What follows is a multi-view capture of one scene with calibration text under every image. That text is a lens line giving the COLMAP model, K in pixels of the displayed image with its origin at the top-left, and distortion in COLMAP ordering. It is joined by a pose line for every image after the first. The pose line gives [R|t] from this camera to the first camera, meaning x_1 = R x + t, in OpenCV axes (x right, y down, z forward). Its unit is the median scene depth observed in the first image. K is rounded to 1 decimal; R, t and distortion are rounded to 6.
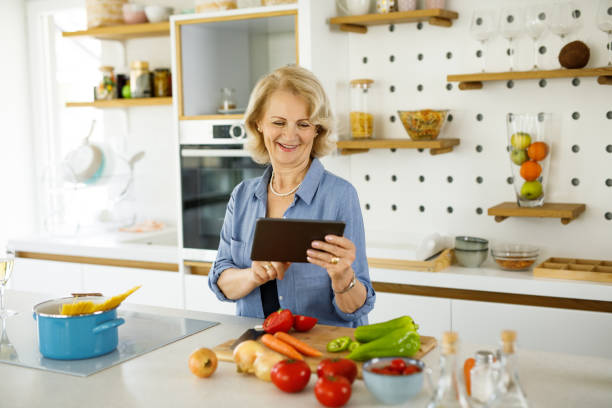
lens RADIAL K [[867.9, 0, 329.3], [0, 867.9, 204.2], [0, 0, 1]] dist [-0.010602, 0.013958]
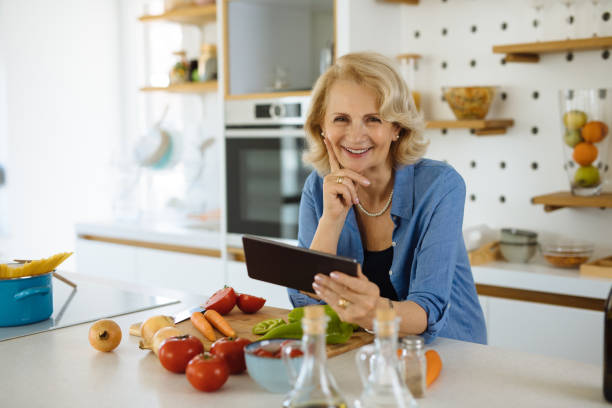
lens RADIAL K [[867.9, 0, 329.3], [0, 867.9, 204.2], [0, 0, 1]] dist [-0.010602, 0.013958]
pose [[0.978805, 0.028737, -0.202767, 0.152609], [-0.031723, 0.999431, -0.011494, 0.028745], [0.202321, 0.017683, 0.979160, 0.093198]]
